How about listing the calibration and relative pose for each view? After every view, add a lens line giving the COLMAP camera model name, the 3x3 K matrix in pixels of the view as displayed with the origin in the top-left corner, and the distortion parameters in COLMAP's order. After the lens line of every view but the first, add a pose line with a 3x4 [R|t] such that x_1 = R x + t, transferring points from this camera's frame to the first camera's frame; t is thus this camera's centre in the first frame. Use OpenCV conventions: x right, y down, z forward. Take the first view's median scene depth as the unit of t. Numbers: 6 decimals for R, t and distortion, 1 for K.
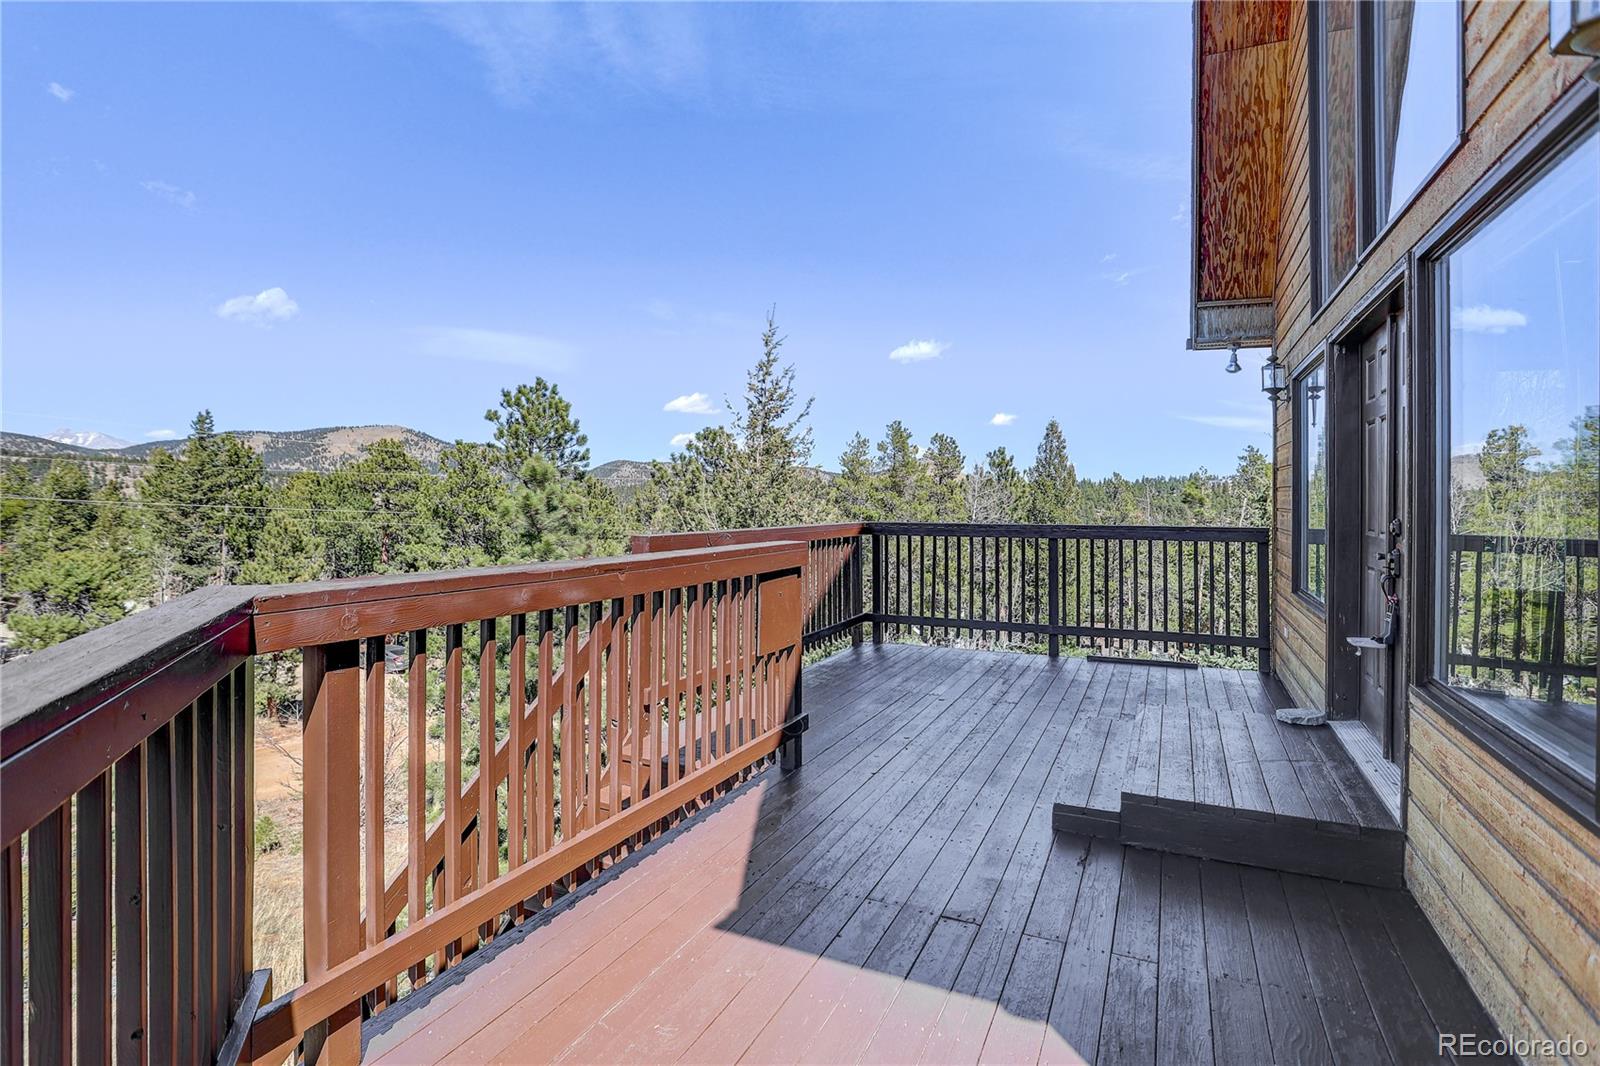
lens RADIAL K [[782.6, 0, 794.8], [0, 782.6, 508.2], [0, 0, 1]] dist [-0.083202, 0.039667]
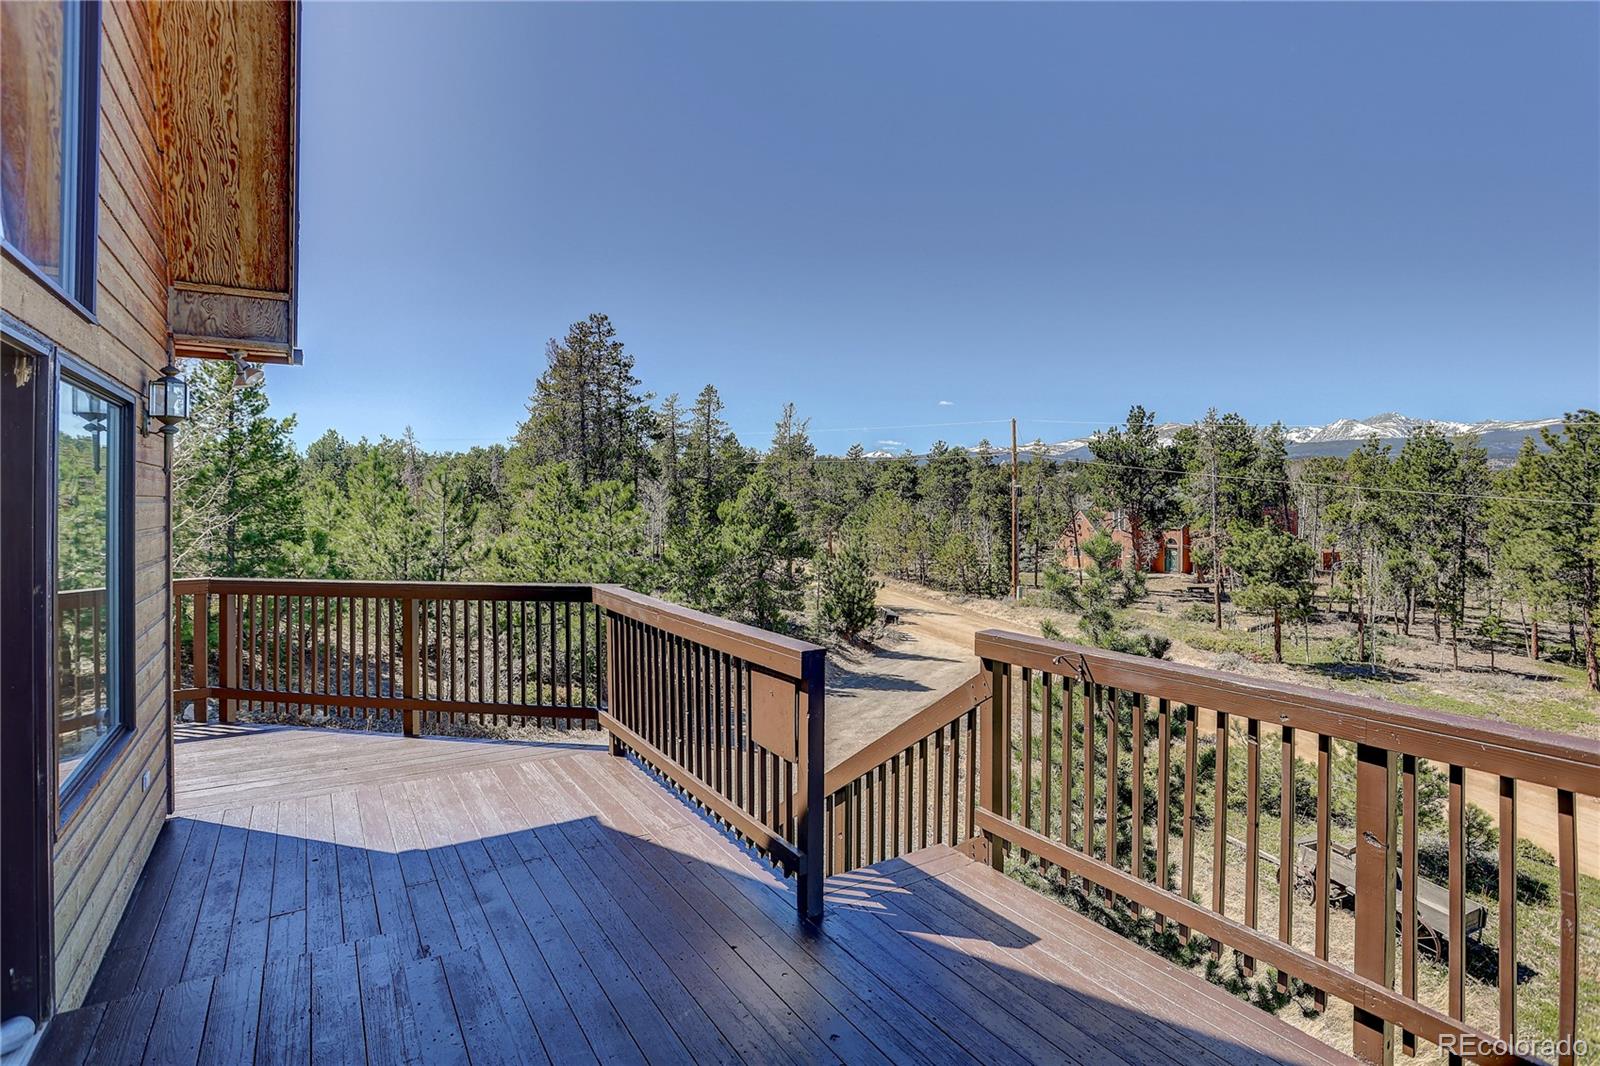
lens RADIAL K [[782.6, 0, 794.8], [0, 782.6, 508.2], [0, 0, 1]] dist [-0.083202, 0.039667]
pose [[-0.524352, -0.000165, -0.851502, 1.164863], [-0.002935, 0.999994, 0.001613, -0.165191], [0.851497, 0.003345, -0.524349, 2.314867]]
